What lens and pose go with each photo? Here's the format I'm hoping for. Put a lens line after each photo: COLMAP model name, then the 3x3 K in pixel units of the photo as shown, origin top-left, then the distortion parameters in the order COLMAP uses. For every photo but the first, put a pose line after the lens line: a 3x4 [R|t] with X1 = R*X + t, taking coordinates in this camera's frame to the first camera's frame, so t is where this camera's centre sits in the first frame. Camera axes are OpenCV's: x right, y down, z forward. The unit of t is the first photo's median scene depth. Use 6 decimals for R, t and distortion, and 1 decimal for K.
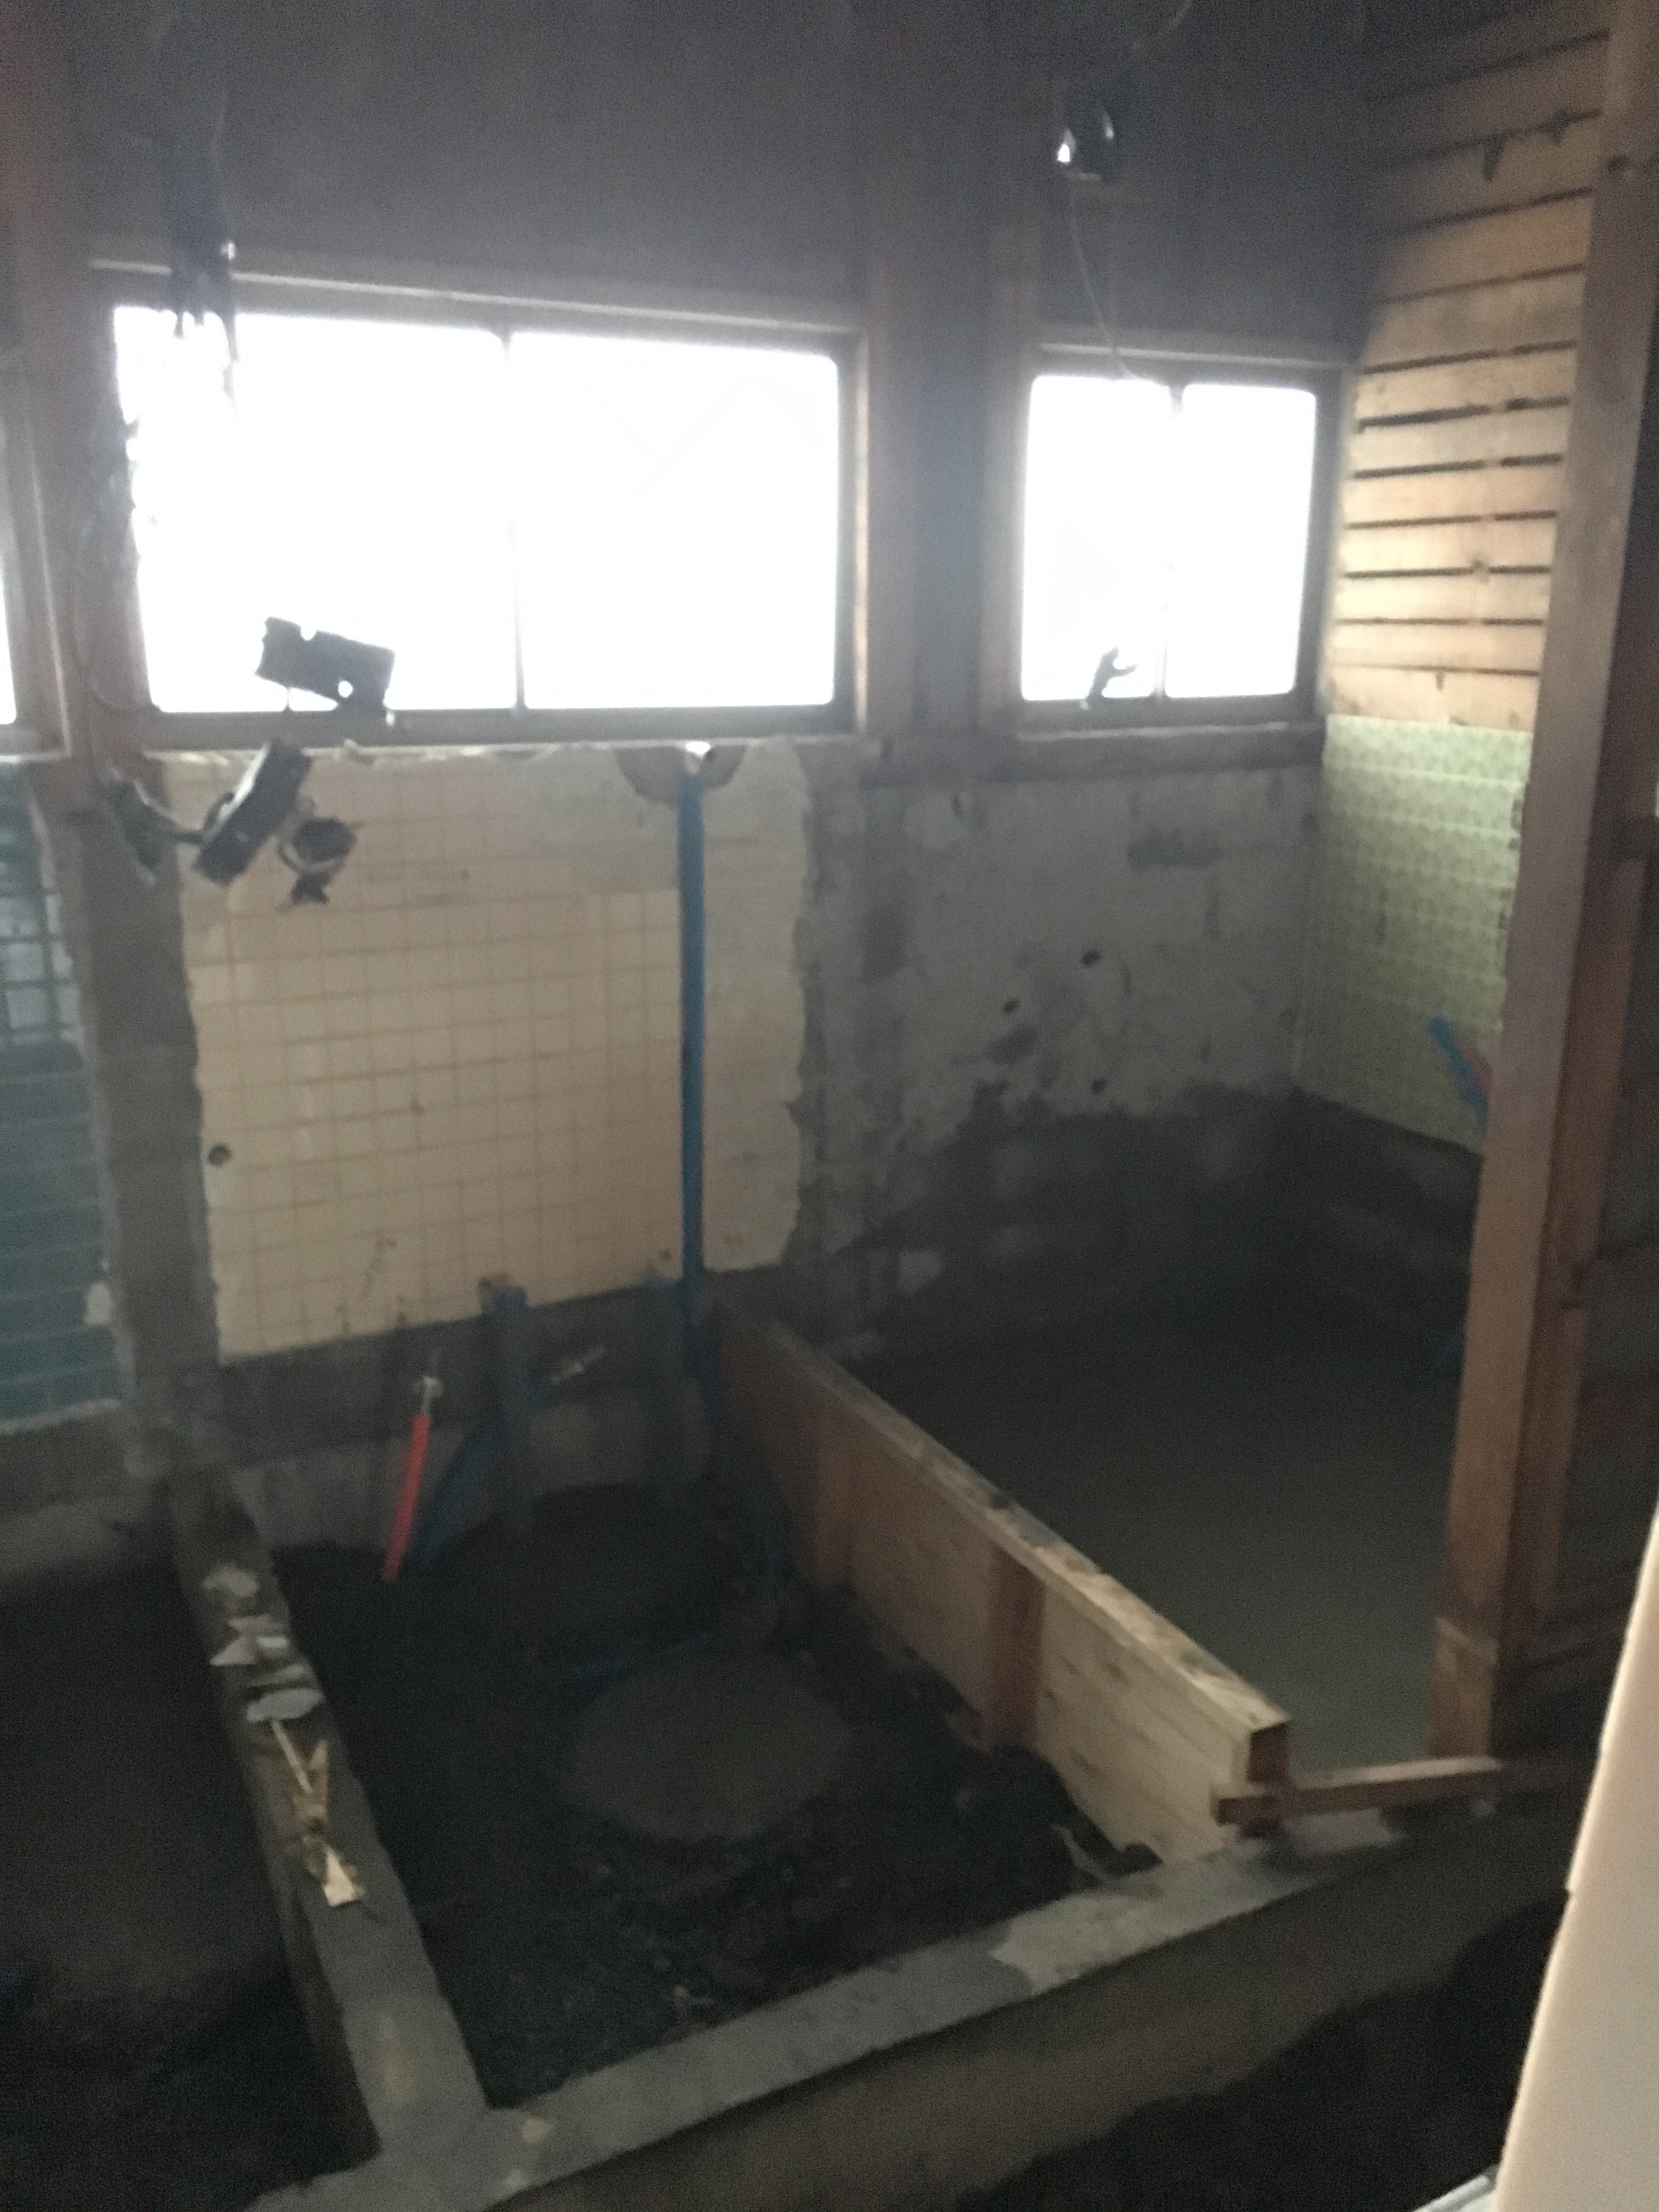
lens RADIAL K [[1866.4, 0, 843.8], [0, 1866.4, 1136.2], [0, 0, 1]] dist [0.073646, -0.096407]
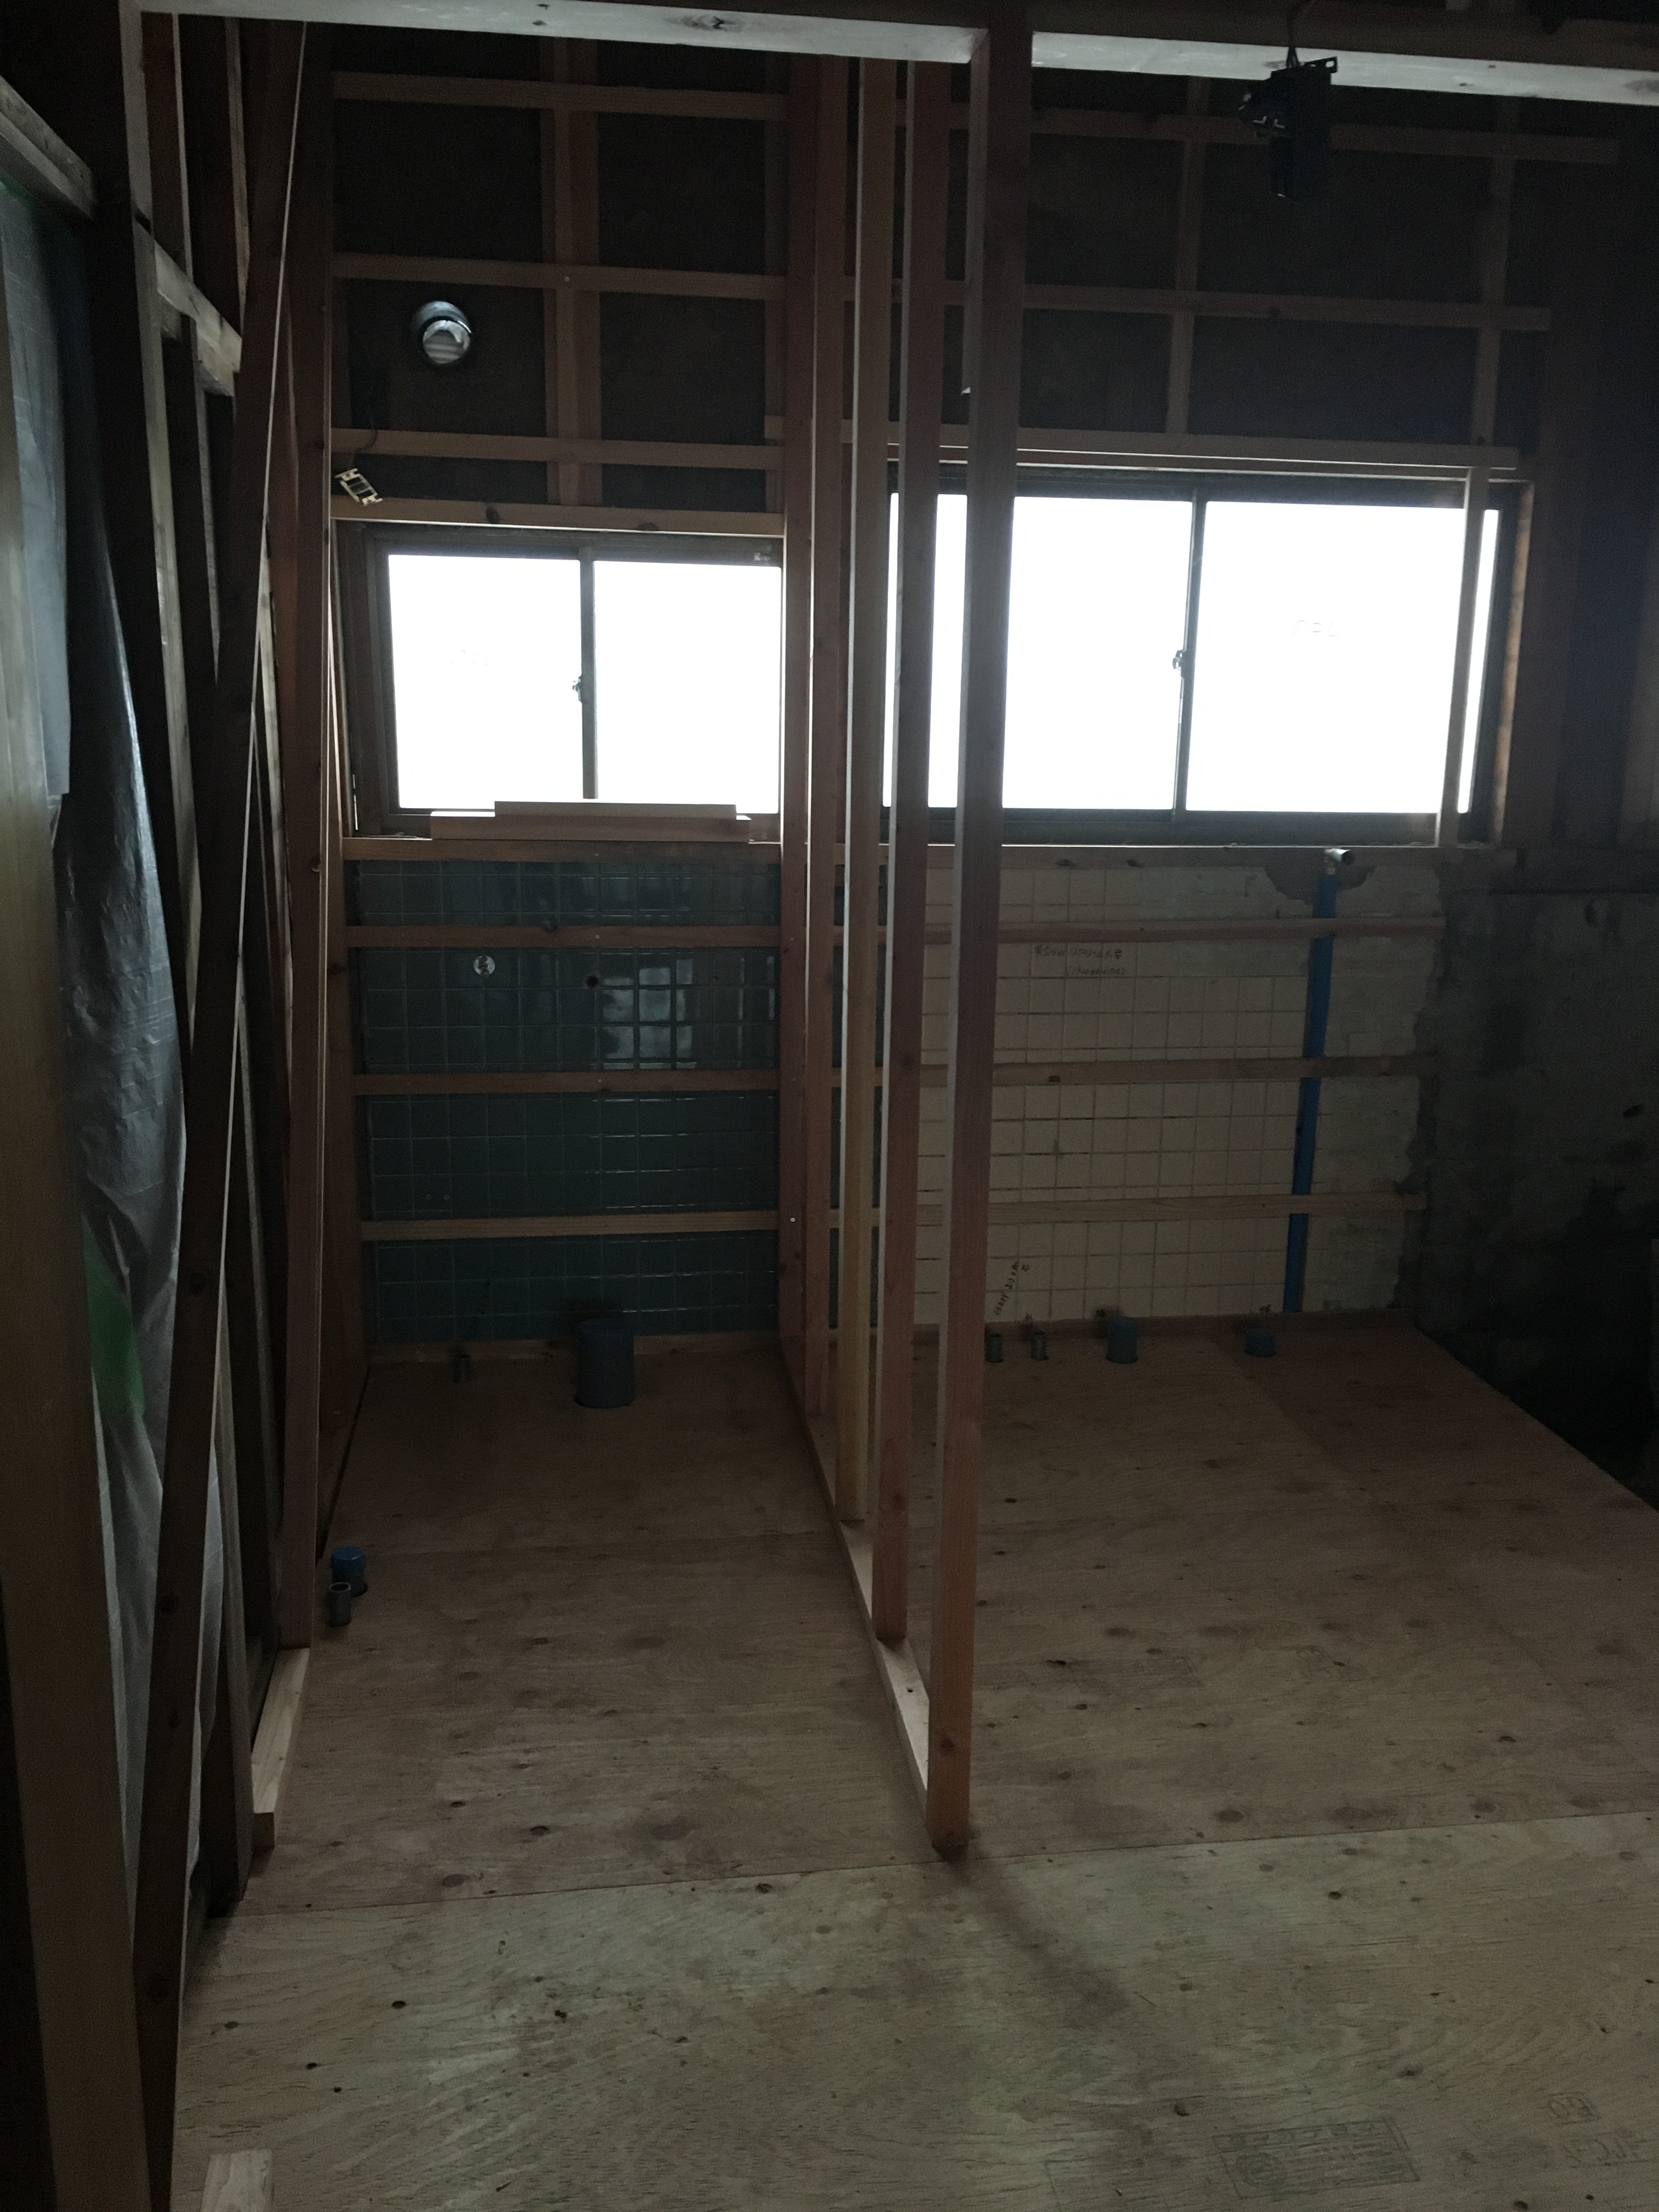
lens RADIAL K [[1866.4, 0, 822.1], [0, 1866.4, 1108.0], [0, 0, 1]] dist [0.073646, -0.096407]
pose [[0.941738, 0.076700, -0.327486, 0.009545], [-0.101608, 0.993037, -0.059612, 0.036433], [0.320633, 0.089414, 0.942974, -0.119206]]
